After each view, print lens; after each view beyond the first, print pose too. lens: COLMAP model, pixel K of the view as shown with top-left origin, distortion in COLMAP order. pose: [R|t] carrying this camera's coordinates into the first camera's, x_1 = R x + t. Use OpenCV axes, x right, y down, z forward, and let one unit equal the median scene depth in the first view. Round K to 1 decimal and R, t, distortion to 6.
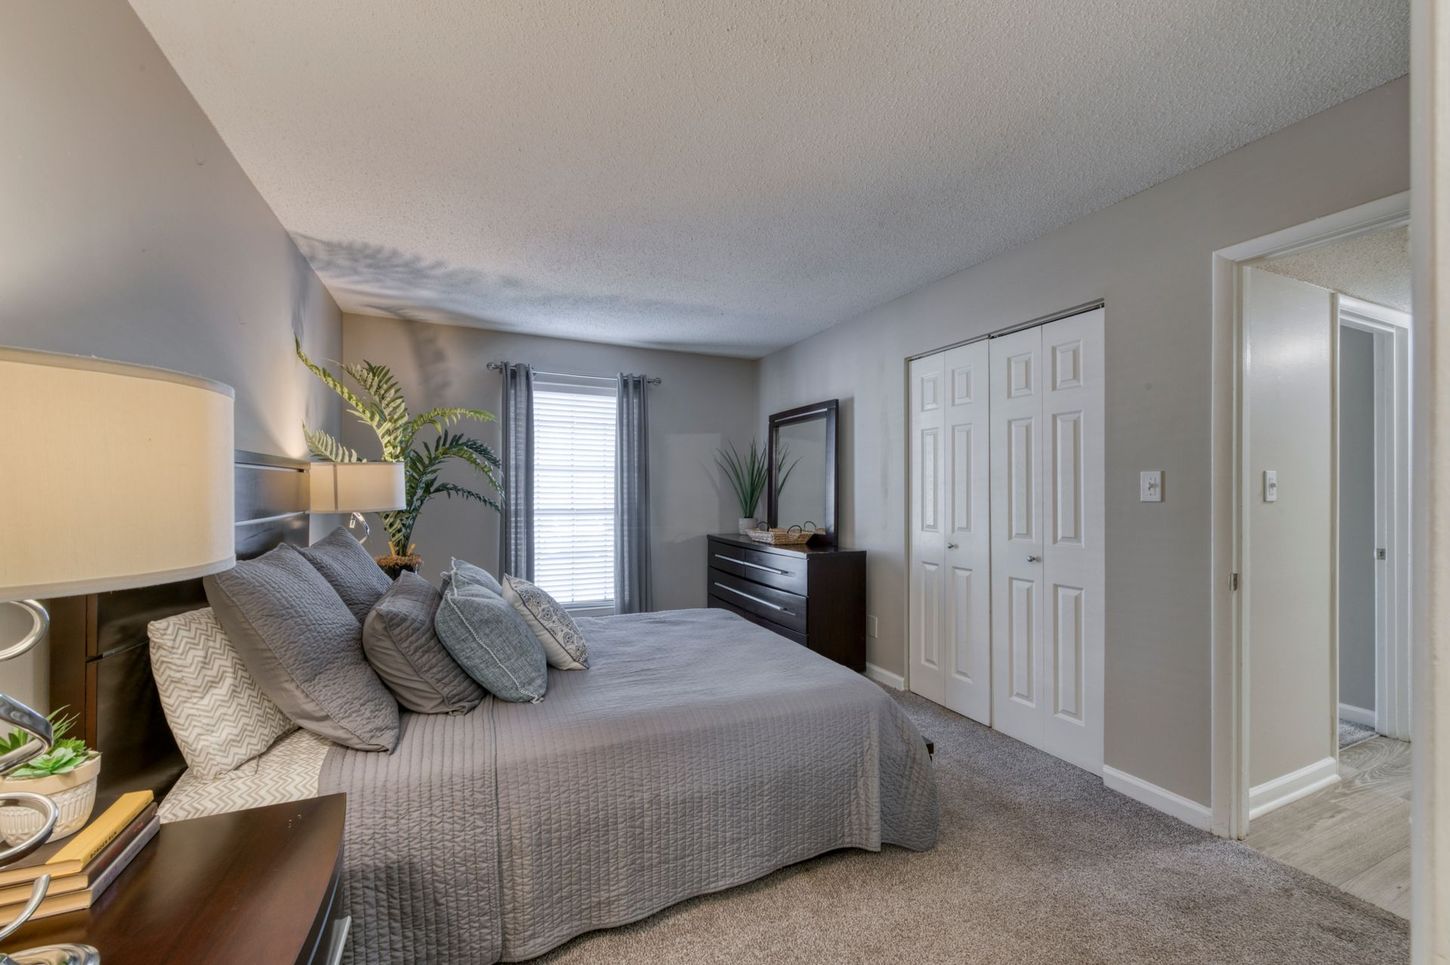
lens RADIAL K [[579.7, 0, 737.5], [0, 579.7, 482.0], [0, 0, 1]] dist [0.000476, -0.000042]
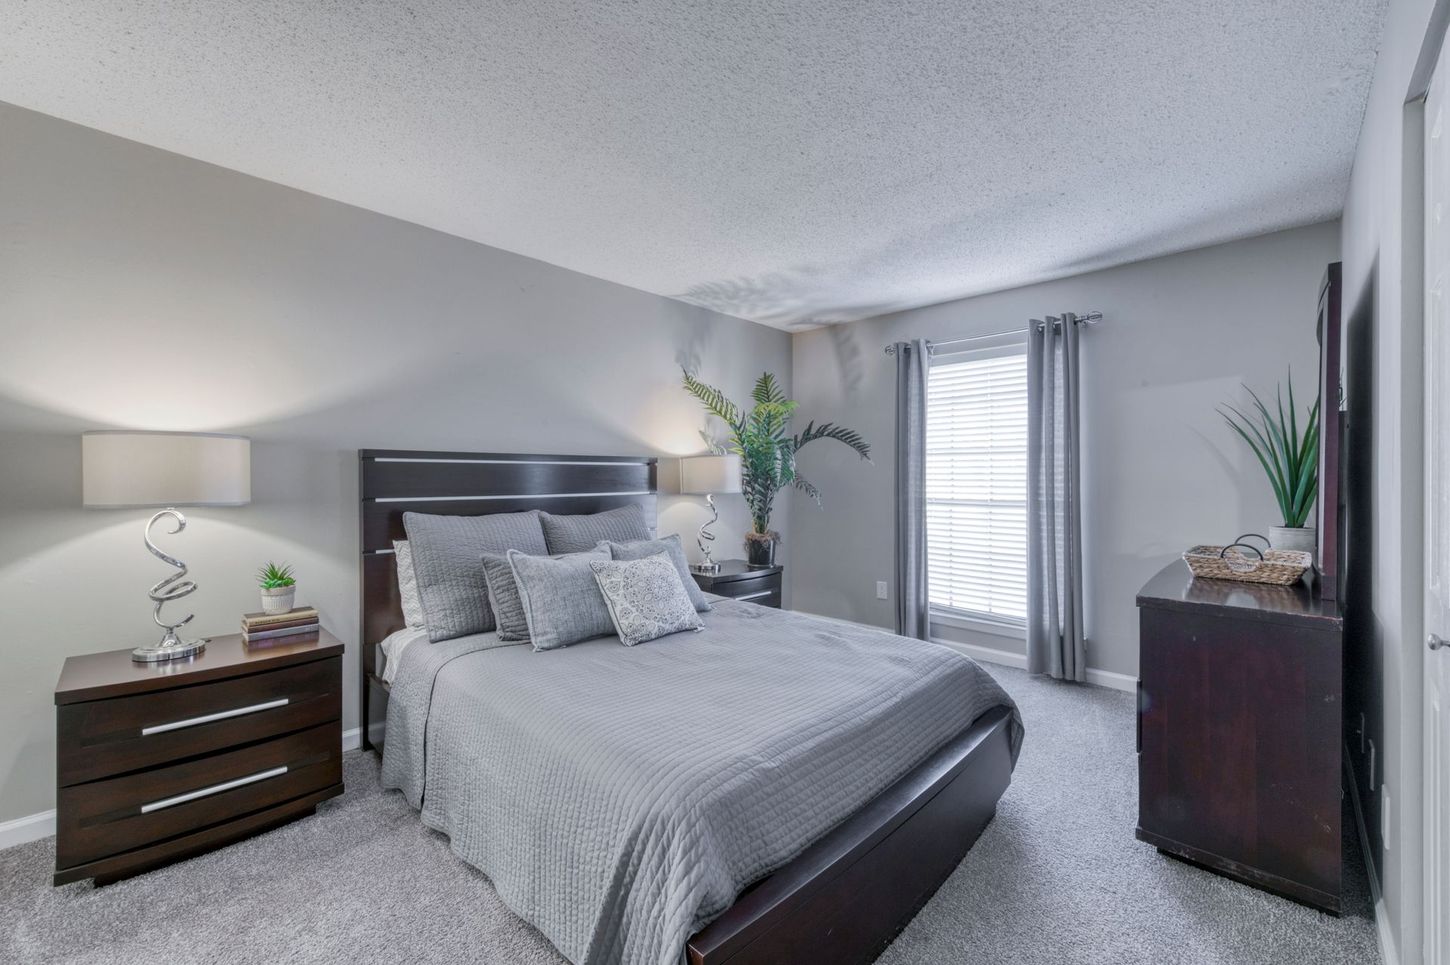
lens RADIAL K [[579.7, 0, 737.5], [0, 579.7, 482.0], [0, 0, 1]] dist [0.000476, -0.000042]
pose [[0.368954, 0.002554, -0.929444, 0.468886], [0.014997, 0.999850, 0.008701, 0.011495], [0.929326, -0.017150, 0.368861, 0.479328]]
